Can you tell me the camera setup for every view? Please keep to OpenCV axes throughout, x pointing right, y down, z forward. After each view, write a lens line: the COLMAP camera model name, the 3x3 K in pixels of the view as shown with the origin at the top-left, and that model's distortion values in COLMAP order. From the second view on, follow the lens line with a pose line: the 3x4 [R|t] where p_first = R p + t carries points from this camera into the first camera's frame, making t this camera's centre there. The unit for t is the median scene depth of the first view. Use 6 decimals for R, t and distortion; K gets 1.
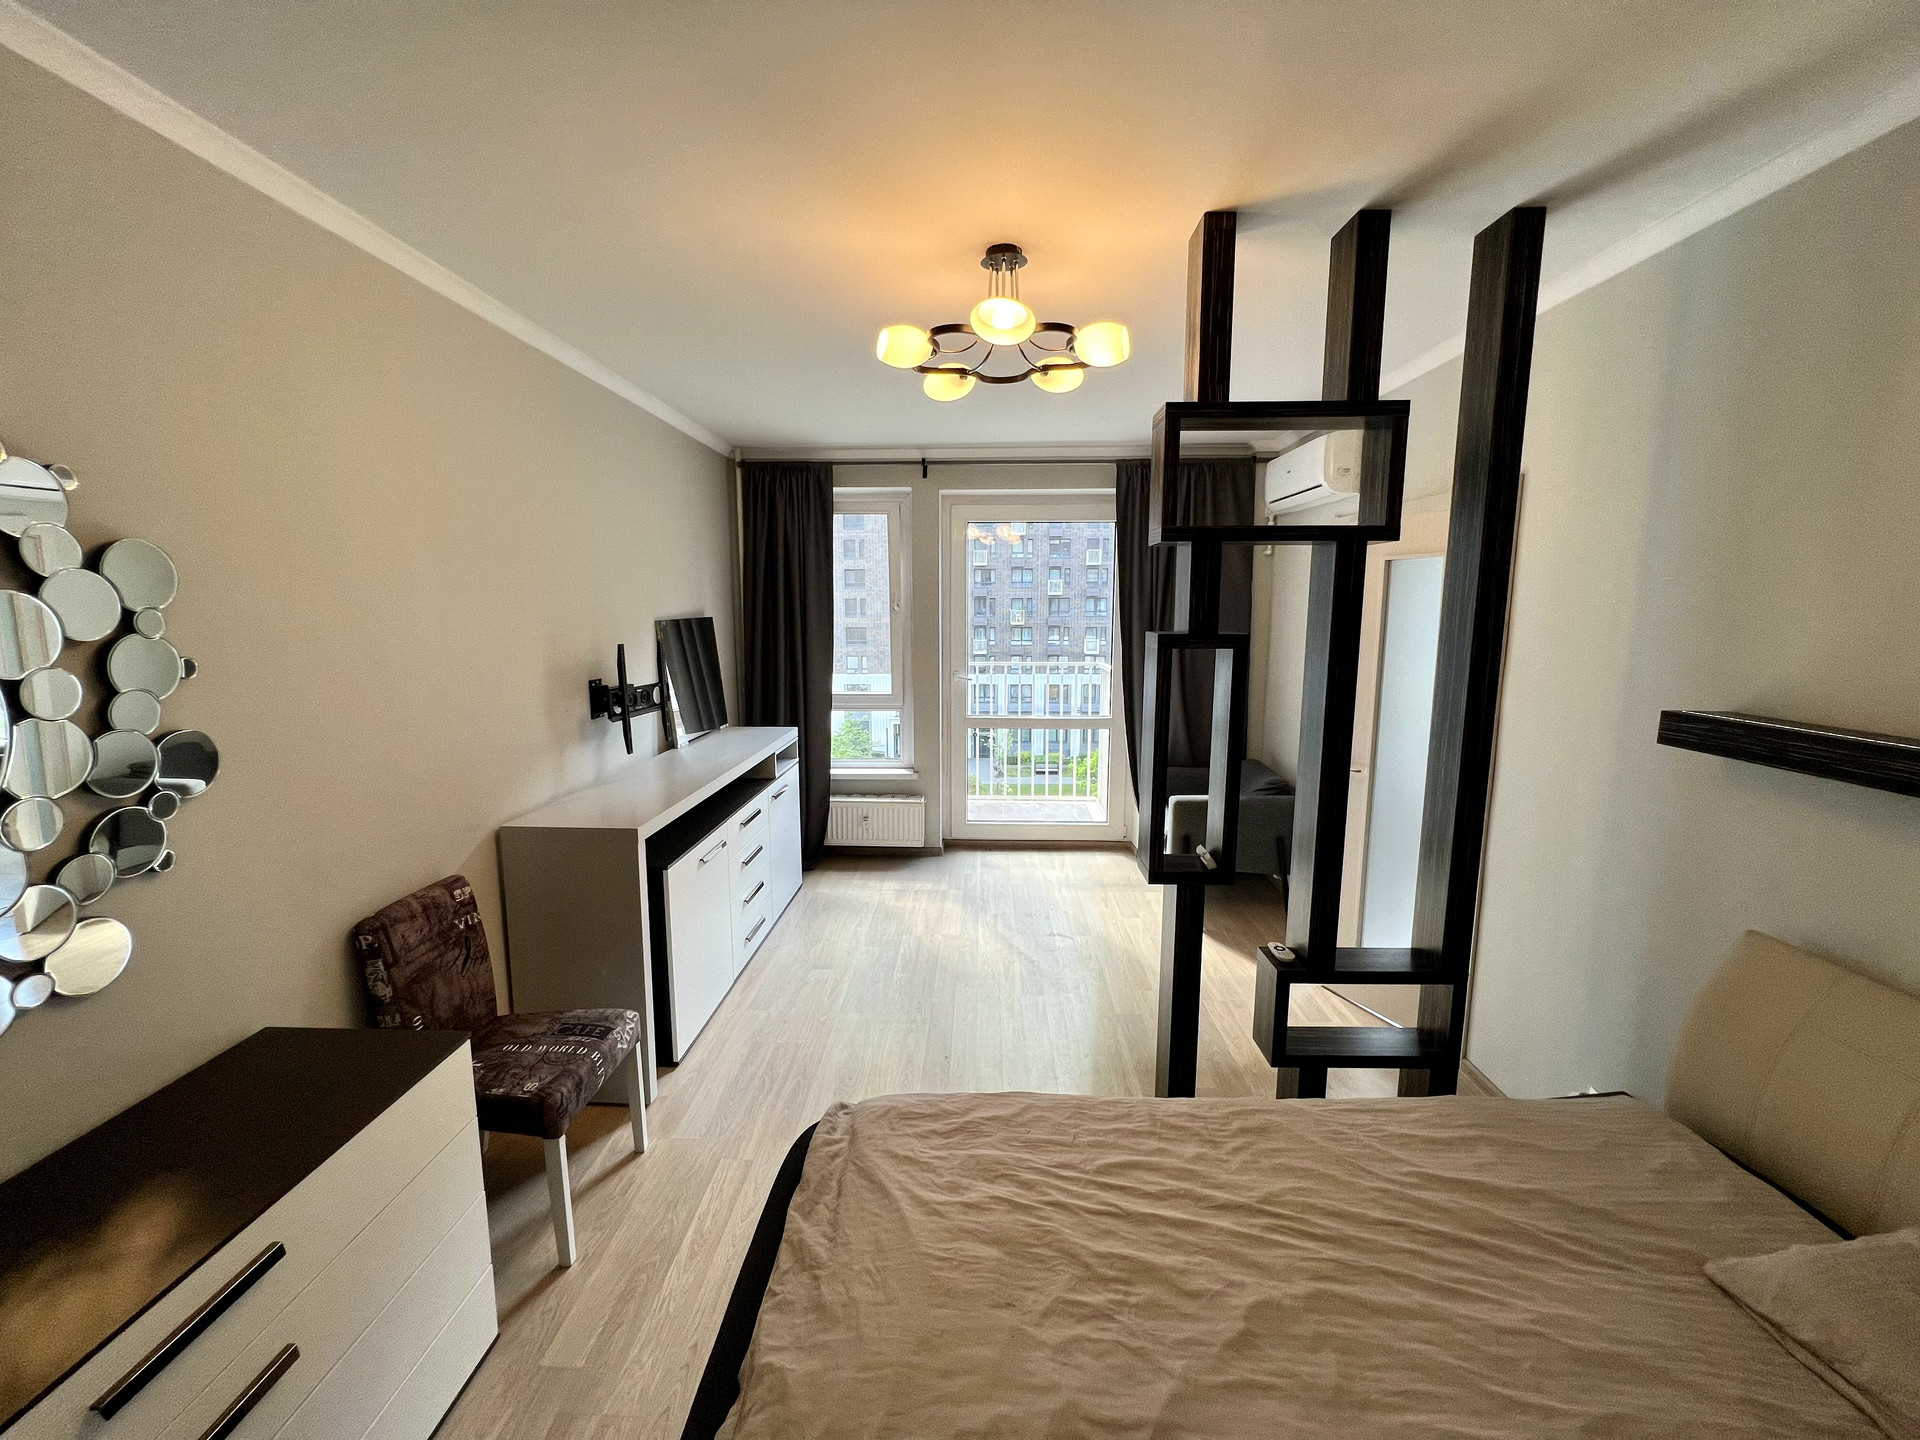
lens RADIAL K [[769.1, 0, 958.1], [0, 769.1, 717.4], [0, 0, 1]] dist [-0.000965, 0.000698]
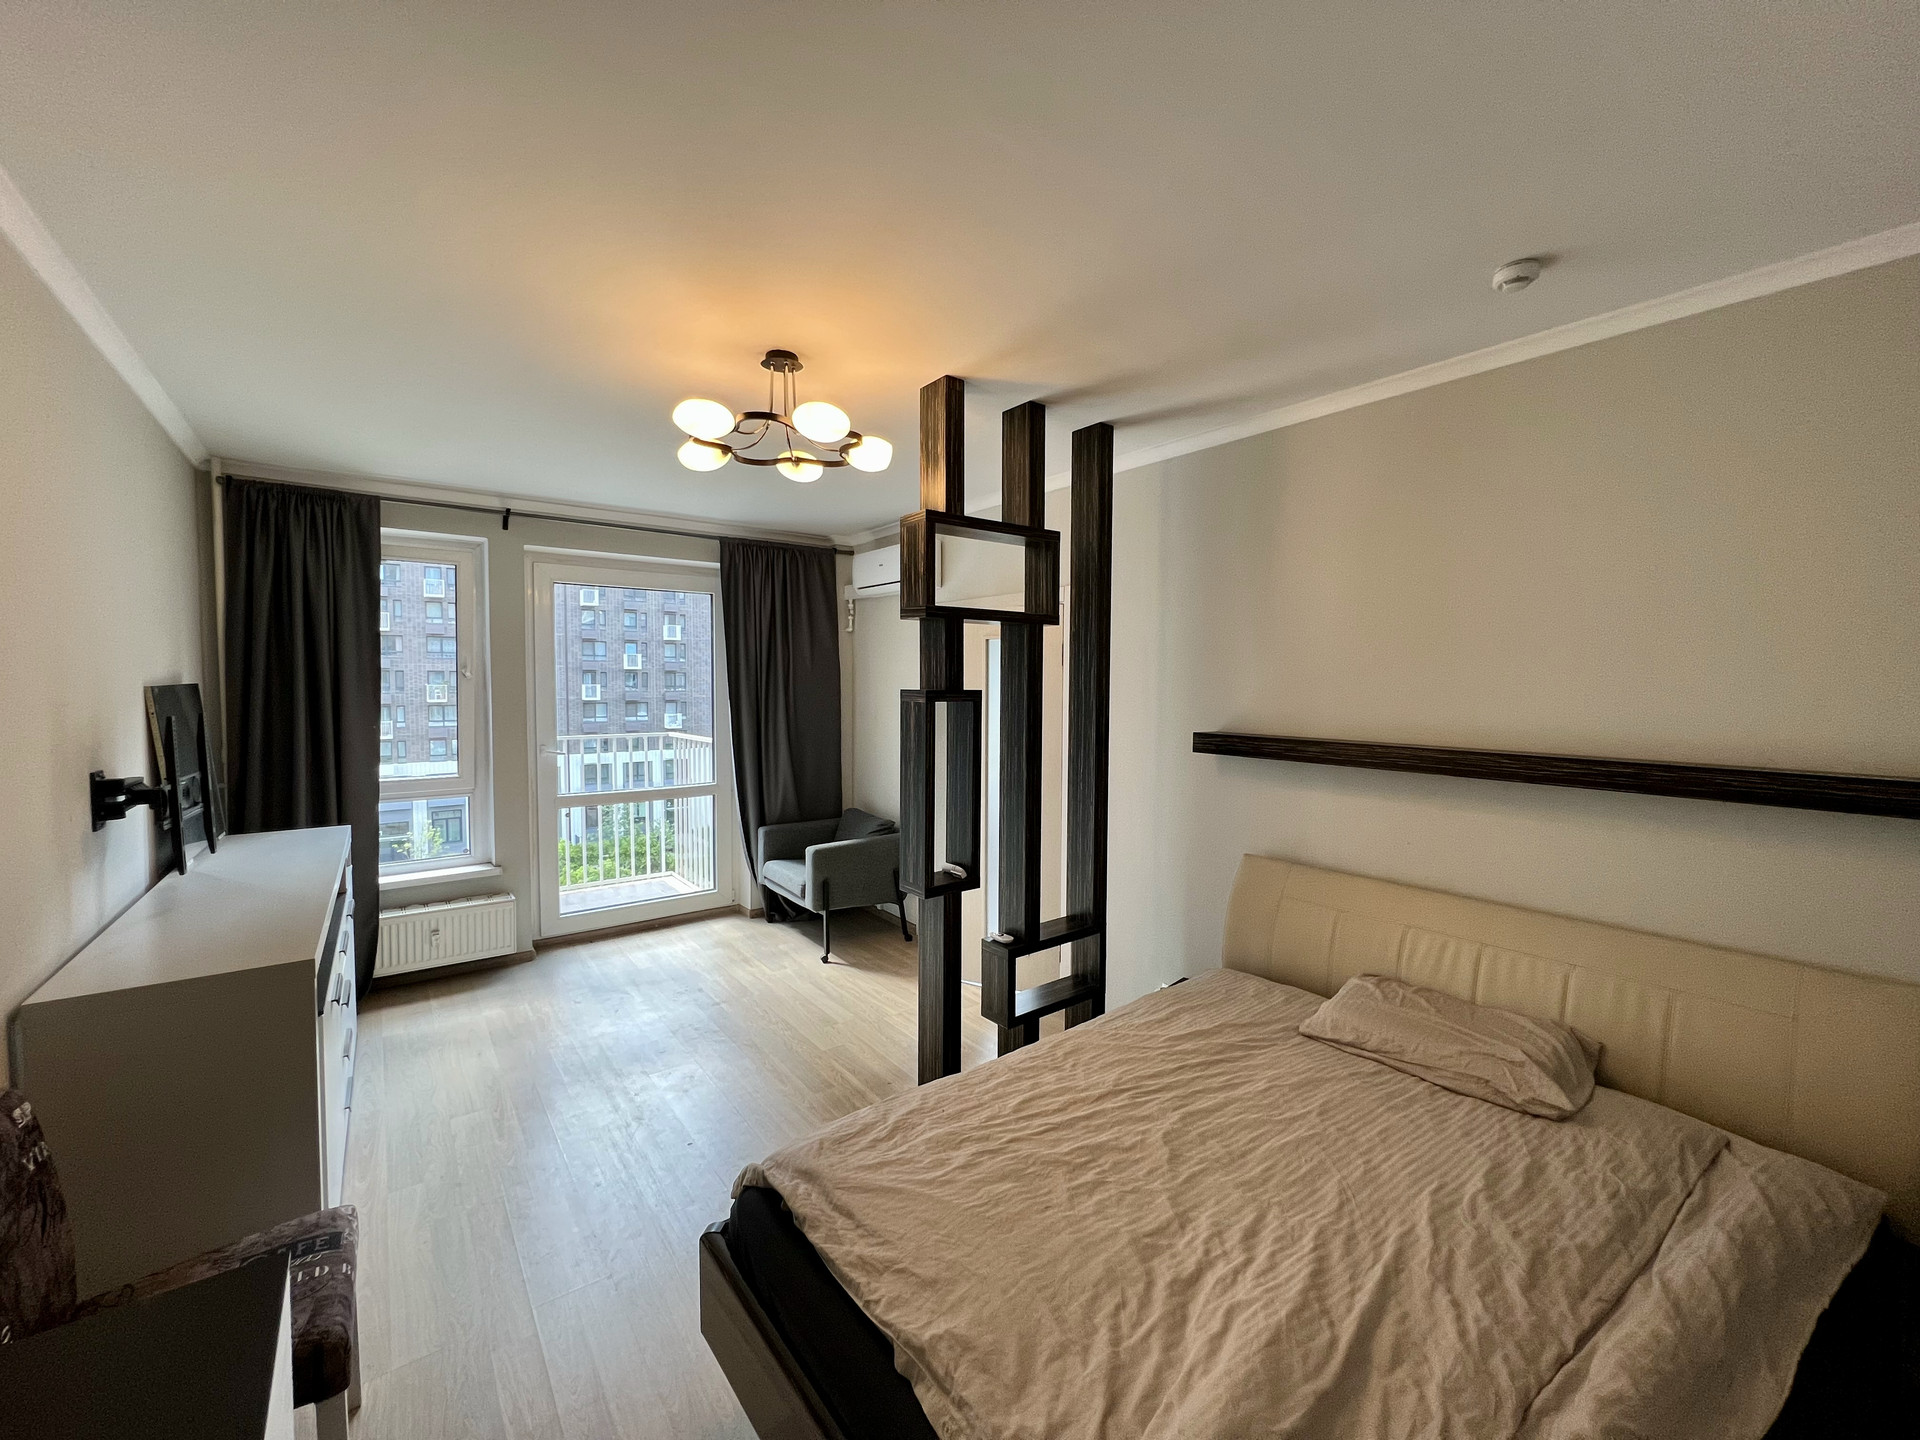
lens RADIAL K [[769.1, 0, 958.1], [0, 769.1, 717.4], [0, 0, 1]] dist [-0.000965, 0.000698]
pose [[0.773286, -0.026459, 0.633505, -0.454307], [0.087999, 0.993938, -0.065903, 0.019592], [-0.627921, 0.106709, 0.770927, 0.018697]]
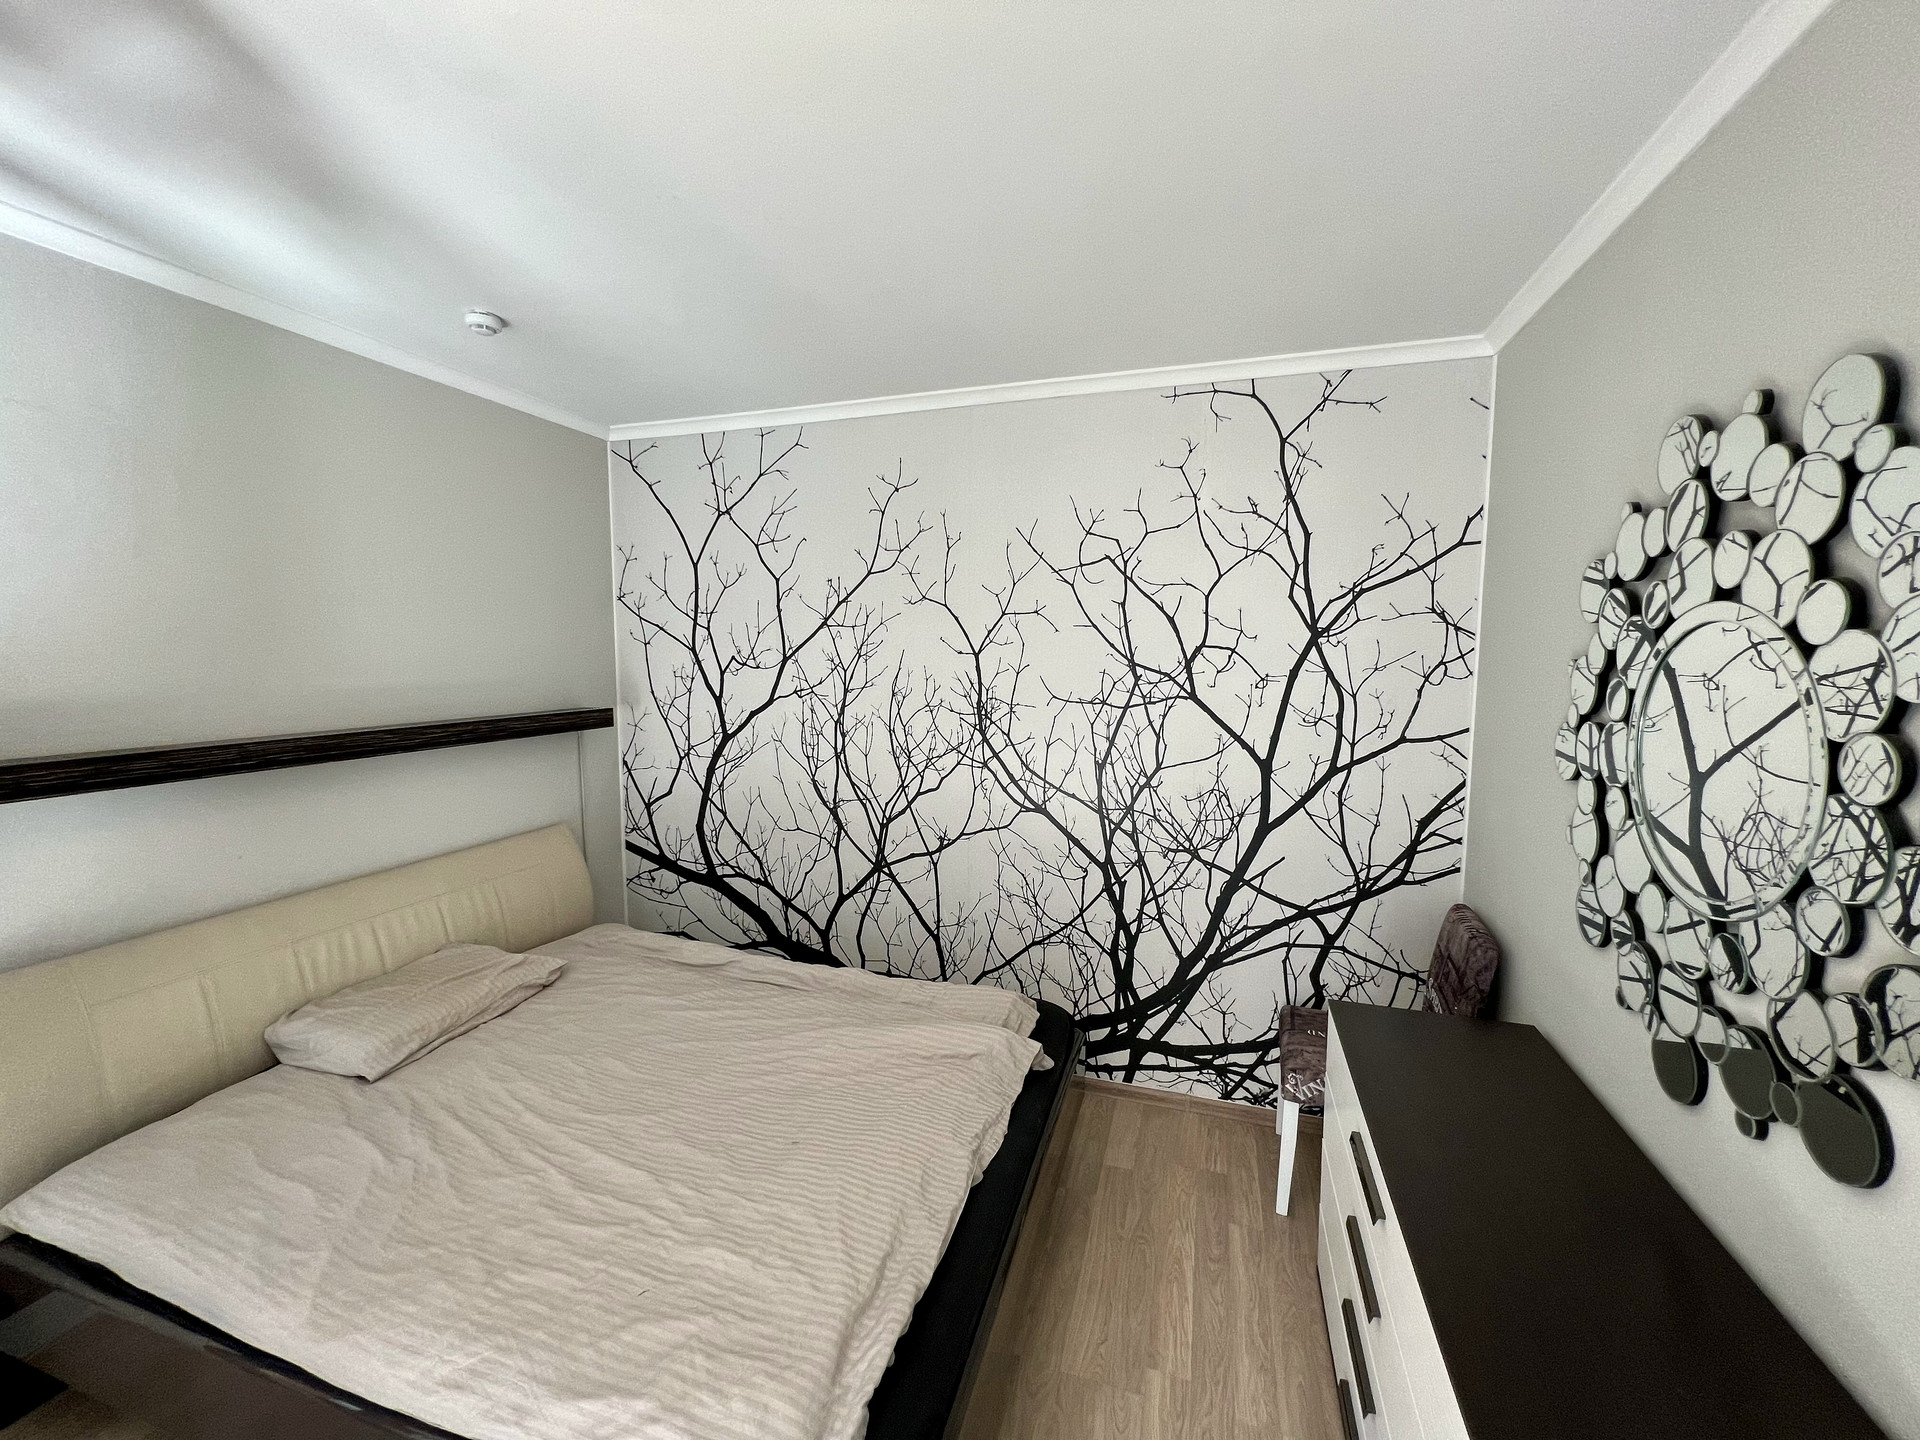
lens RADIAL K [[769.1, 0, 958.1], [0, 769.1, 717.4], [0, 0, 1]] dist [-0.000965, 0.000698]
pose [[-0.959896, -0.026929, 0.279059, -0.323366], [0.037382, 0.974194, 0.222596, -0.161409], [-0.277852, 0.224101, -0.934118, 1.135028]]
